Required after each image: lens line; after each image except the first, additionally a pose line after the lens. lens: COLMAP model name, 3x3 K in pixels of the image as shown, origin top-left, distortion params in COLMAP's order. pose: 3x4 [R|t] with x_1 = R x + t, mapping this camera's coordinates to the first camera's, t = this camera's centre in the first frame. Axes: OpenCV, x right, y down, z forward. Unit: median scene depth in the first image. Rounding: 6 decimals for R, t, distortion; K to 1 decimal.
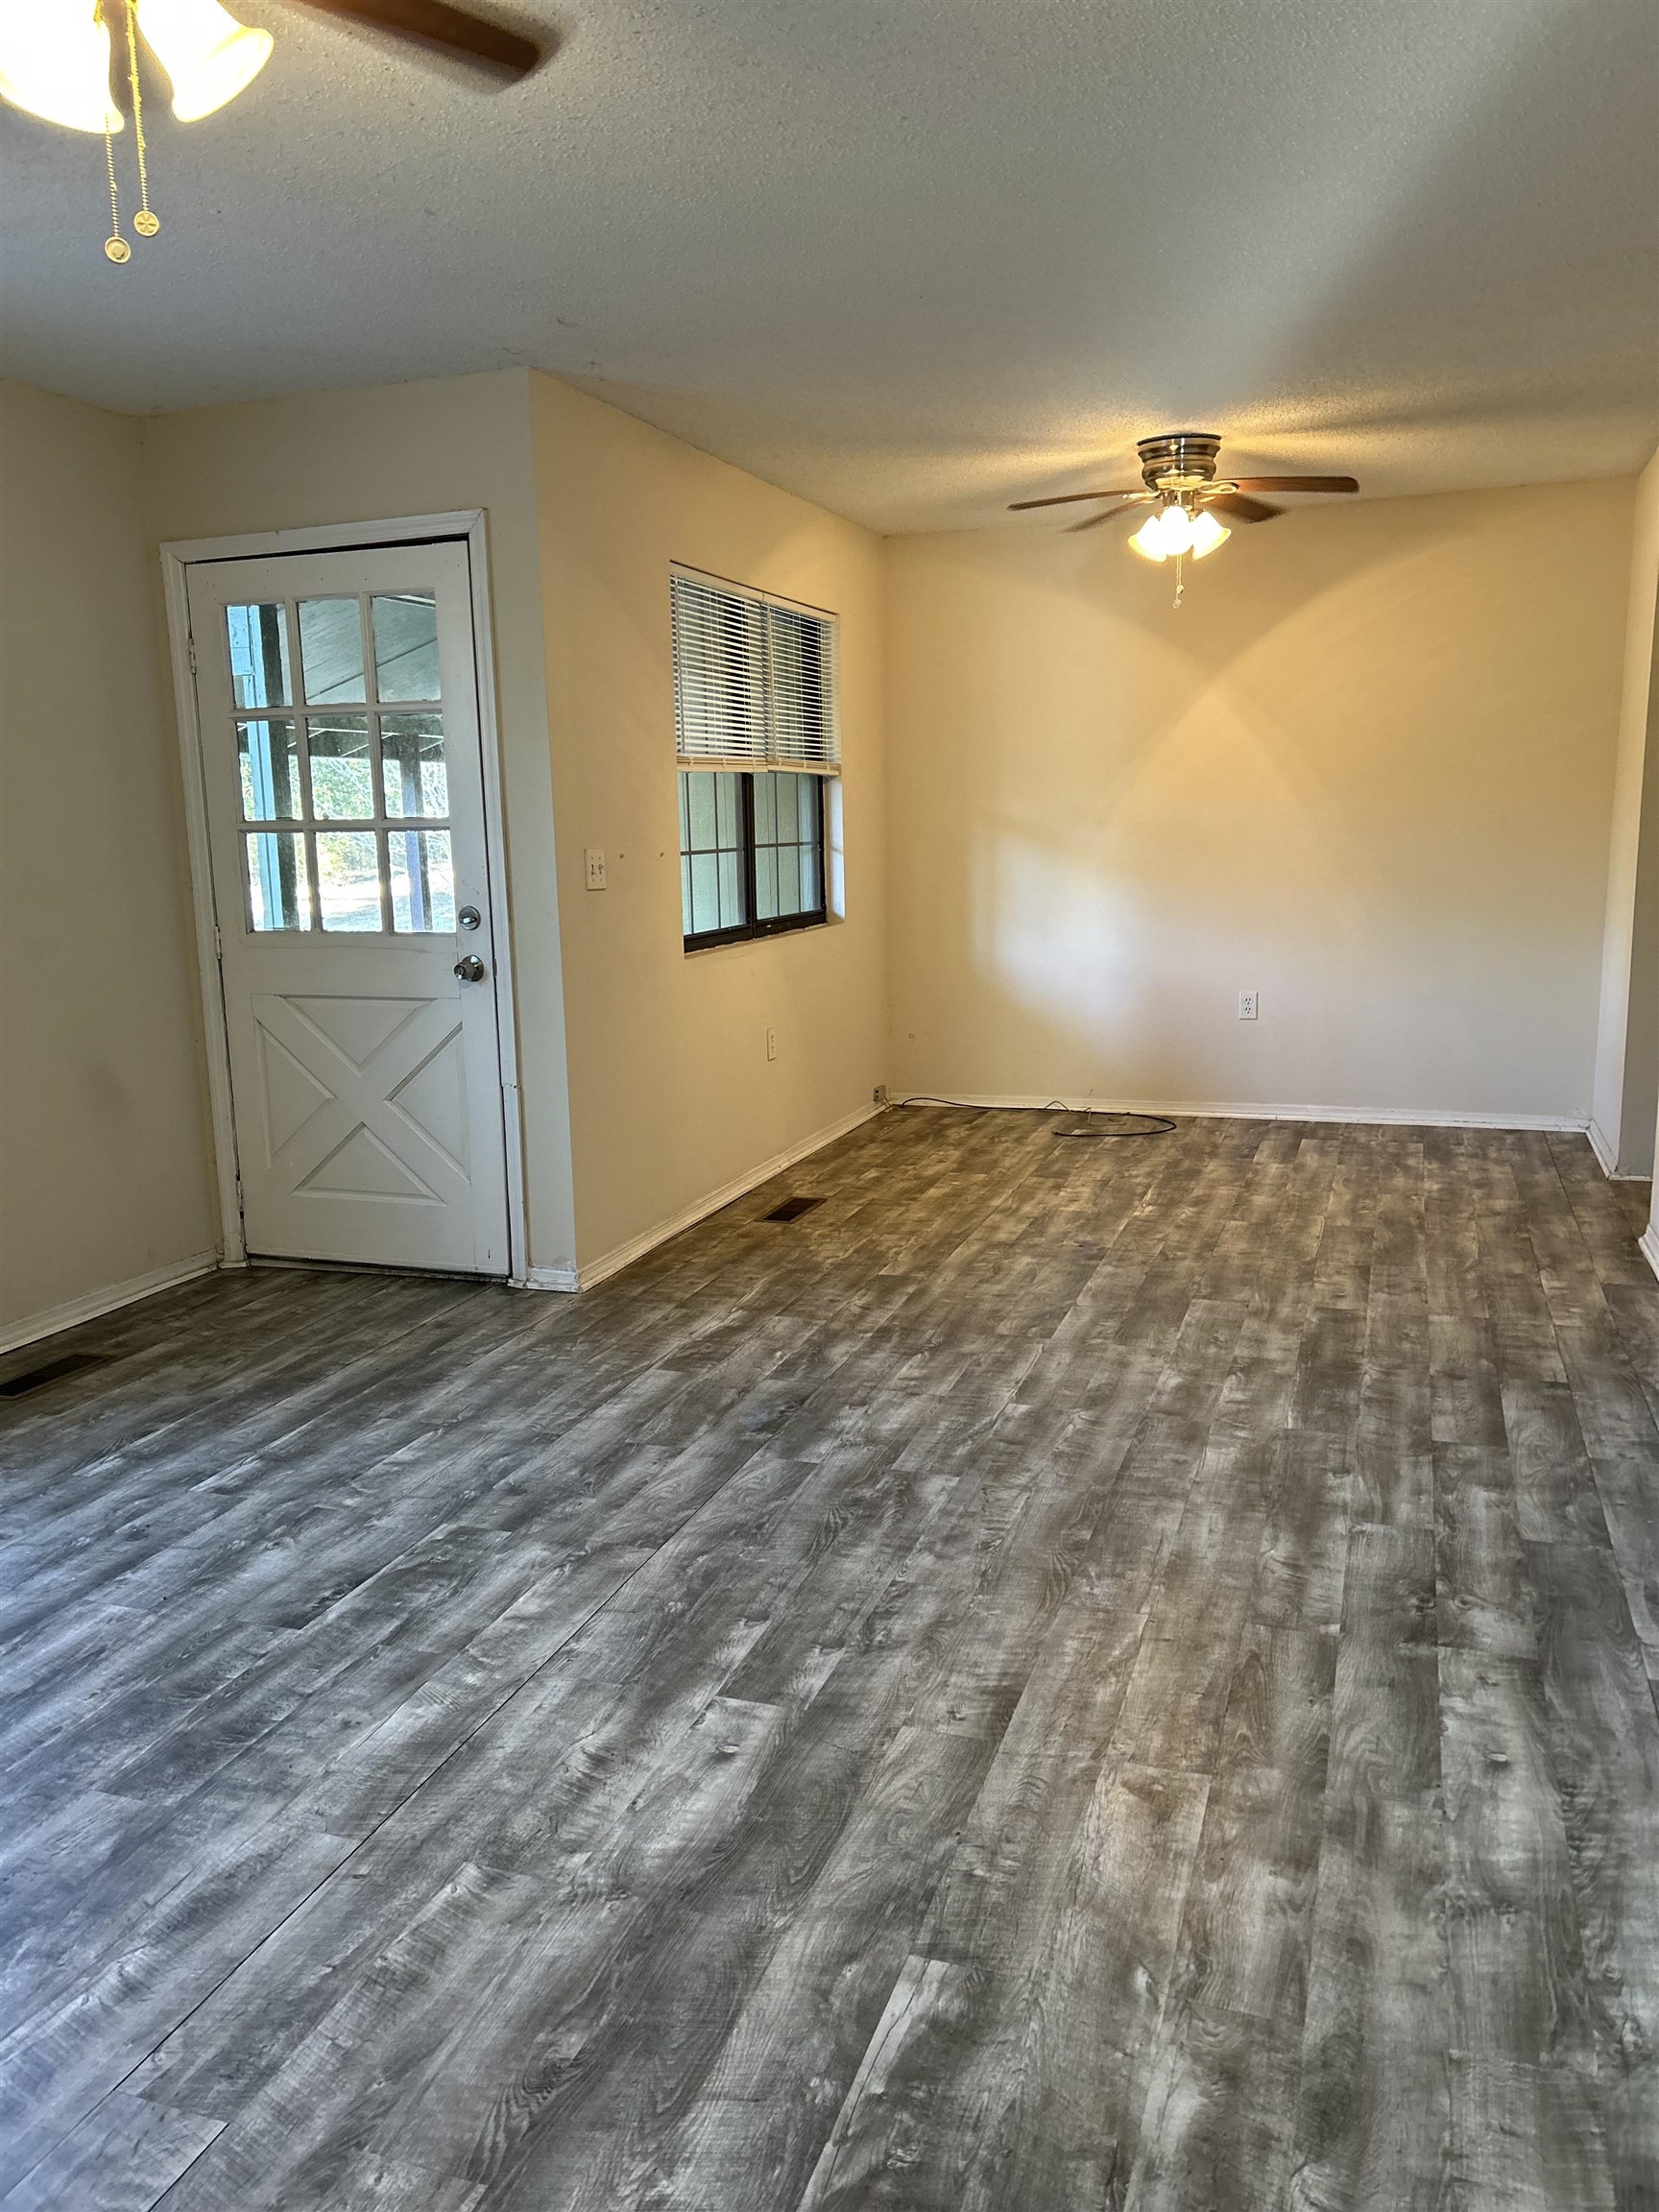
lens RADIAL K [[1671.9, 0, 819.9], [0, 1671.9, 1103.2], [0, 0, 1]] dist [0.039124, -0.018240]
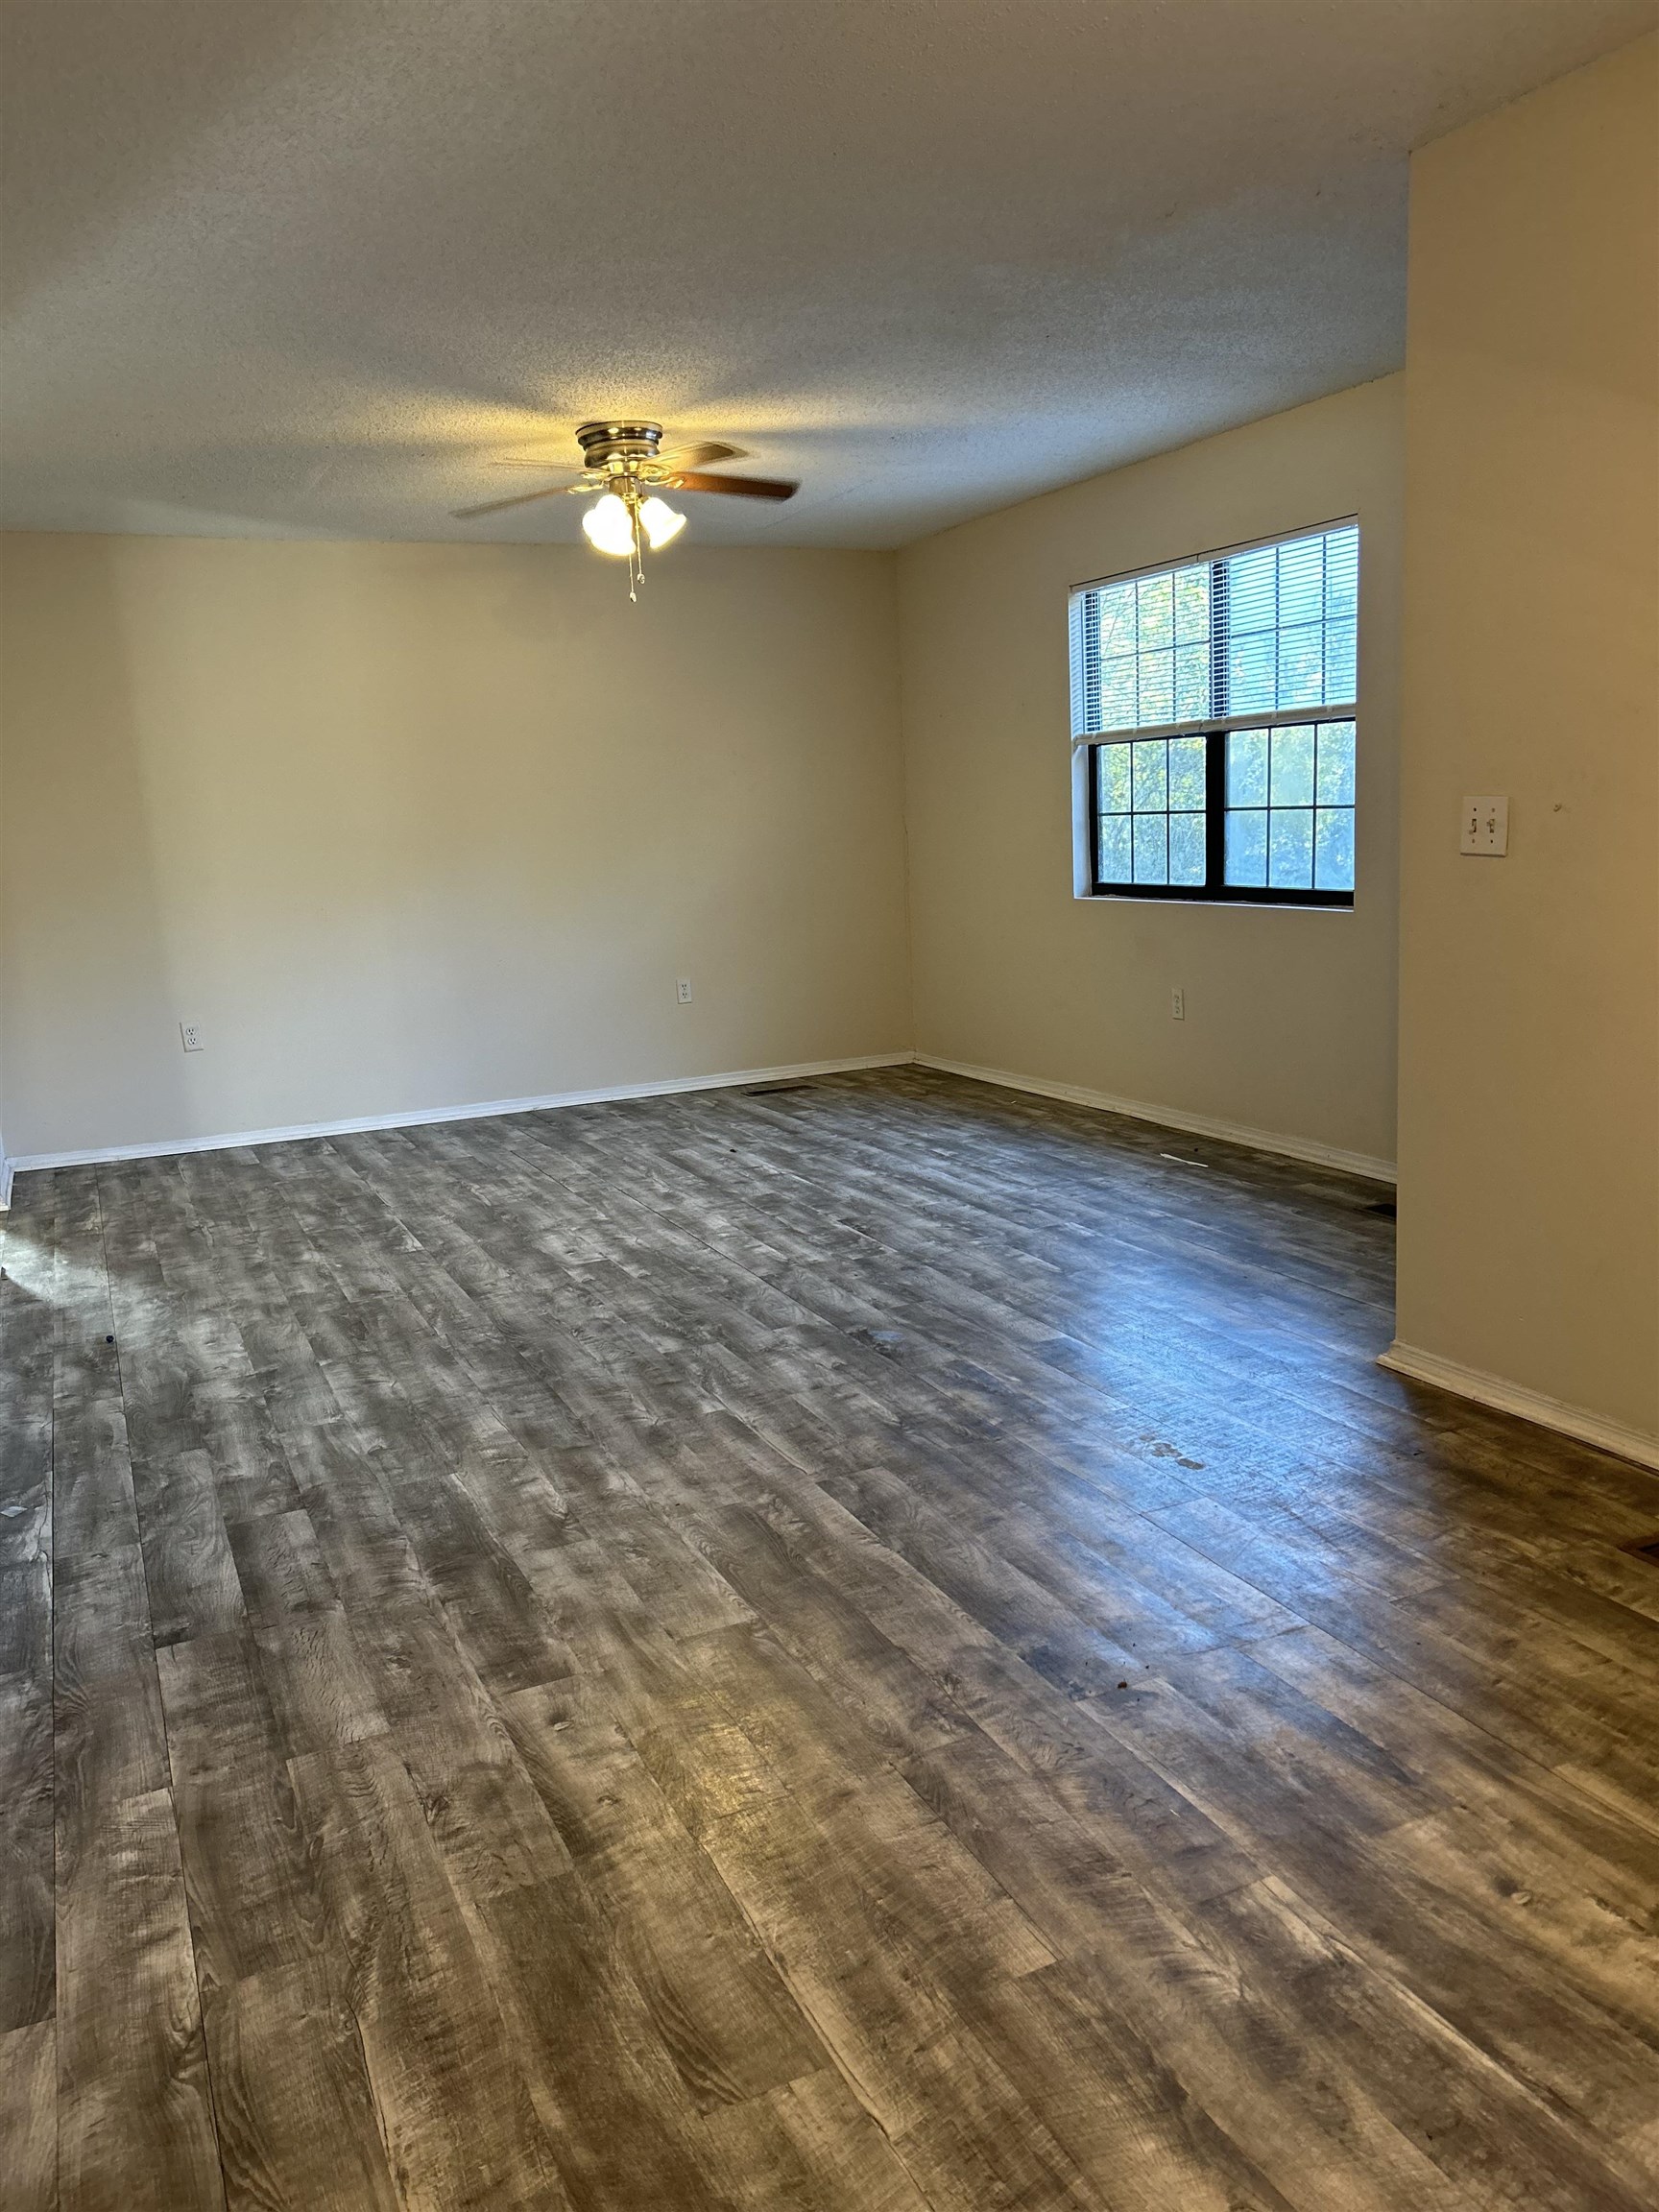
lens RADIAL K [[1671.9, 0, 816.6], [0, 1671.9, 1125.7], [0, 0, 1]] dist [0.039124, -0.018240]
pose [[-0.724242, 0.189850, -0.662895, 0.750184], [-0.055340, 0.942247, 0.330316, -0.325067], [0.687321, 0.275914, -0.671909, 1.797112]]
